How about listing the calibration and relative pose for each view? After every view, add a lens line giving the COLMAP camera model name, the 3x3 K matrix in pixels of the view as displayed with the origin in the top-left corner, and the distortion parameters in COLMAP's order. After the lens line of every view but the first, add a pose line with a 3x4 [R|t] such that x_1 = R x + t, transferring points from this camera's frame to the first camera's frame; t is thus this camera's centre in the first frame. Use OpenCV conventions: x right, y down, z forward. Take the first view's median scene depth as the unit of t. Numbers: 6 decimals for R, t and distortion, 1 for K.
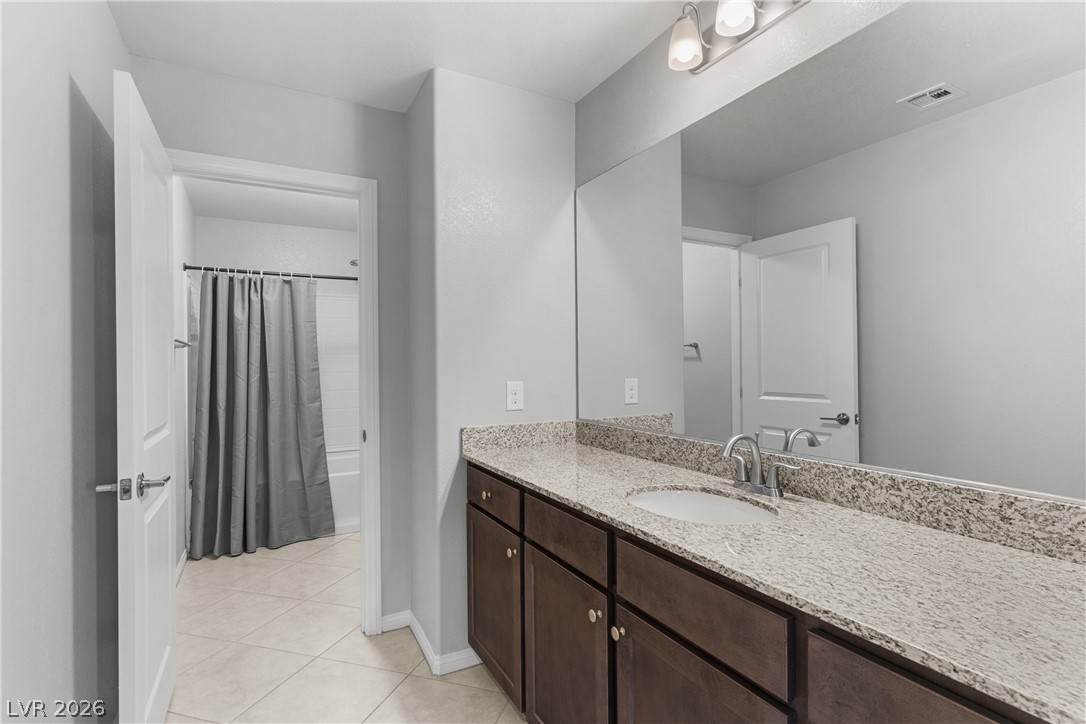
lens RADIAL K [[523.0, 0, 540.3], [0, 523.0, 361.5], [0, 0, 1]] dist [-0.000364, -0.000103]
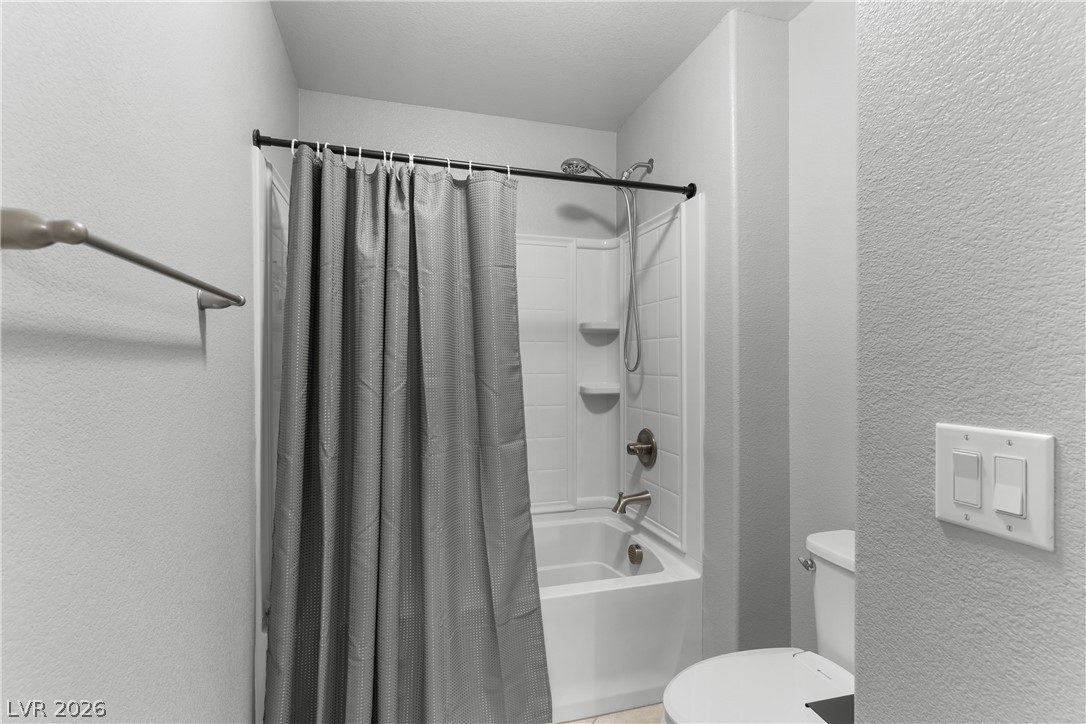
lens RADIAL K [[523.0, 0, 545.1], [0, 523.0, 361.7], [0, 0, 1]] dist [-0.000364, -0.000103]
pose [[0.979493, 0.006848, -0.201363, -0.325172], [-0.006954, 0.999976, 0.000177, 0.008415], [0.201359, 0.001227, 0.979517, 0.575072]]
